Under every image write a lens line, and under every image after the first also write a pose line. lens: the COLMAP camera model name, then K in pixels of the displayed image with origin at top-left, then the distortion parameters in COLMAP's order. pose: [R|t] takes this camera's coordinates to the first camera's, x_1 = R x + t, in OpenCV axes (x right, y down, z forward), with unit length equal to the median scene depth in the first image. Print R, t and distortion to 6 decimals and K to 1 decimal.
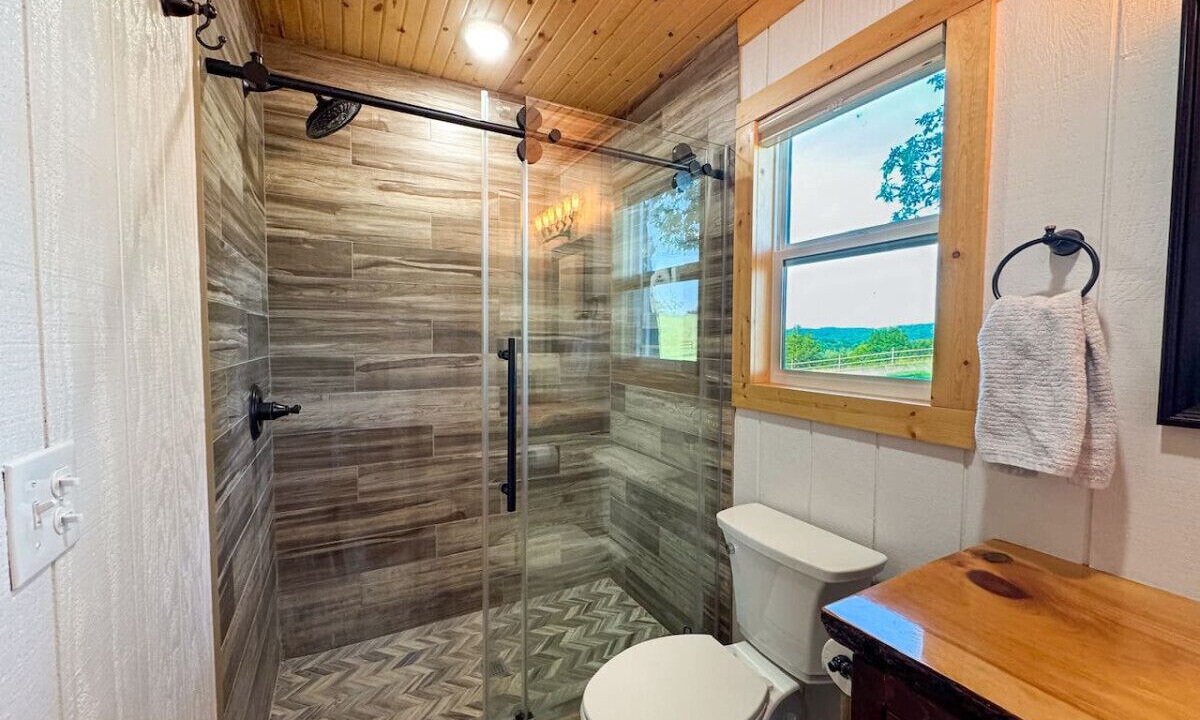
lens RADIAL K [[482.5, 0, 600.0], [0, 482.5, 360.0], [0, 0, 1]] dist [0.000808, 0.000132]
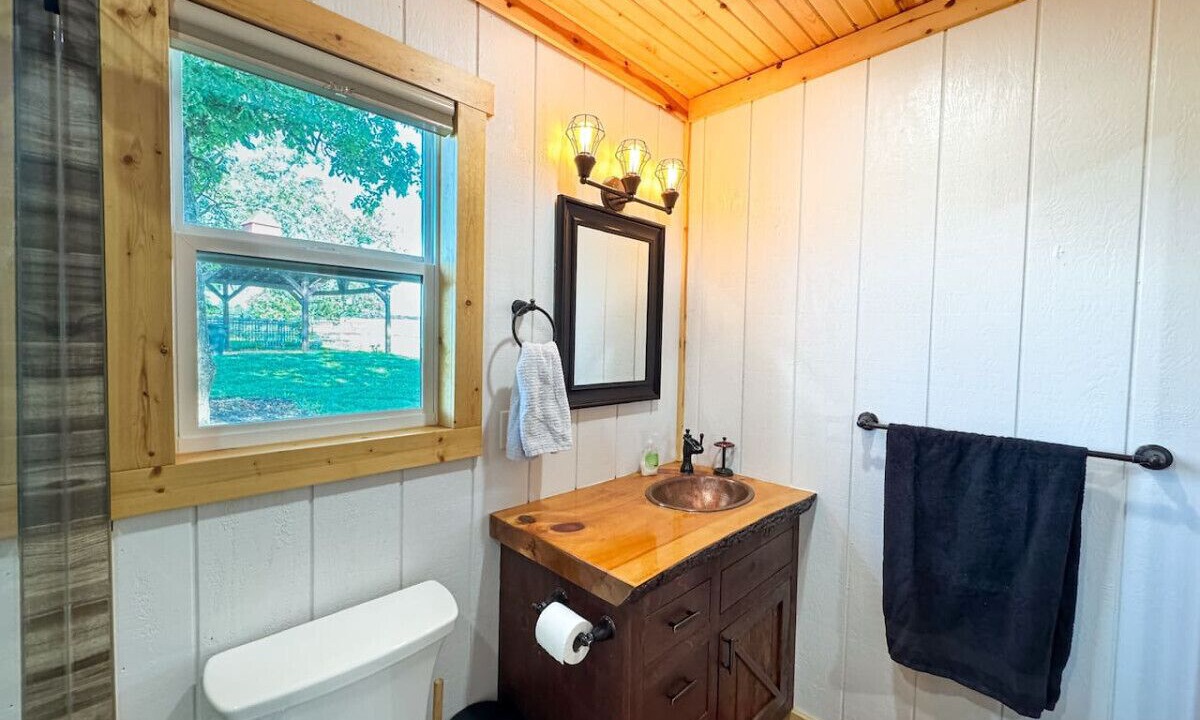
lens RADIAL K [[482.5, 0, 600.0], [0, 482.5, 360.0], [0, 0, 1]] dist [0.000808, 0.000132]
pose [[-0.294626, -0.048822, 0.954365, -0.352816], [0.026499, 0.997893, 0.059229, -0.088729], [-0.955245, 0.042740, -0.292711, 0.676402]]
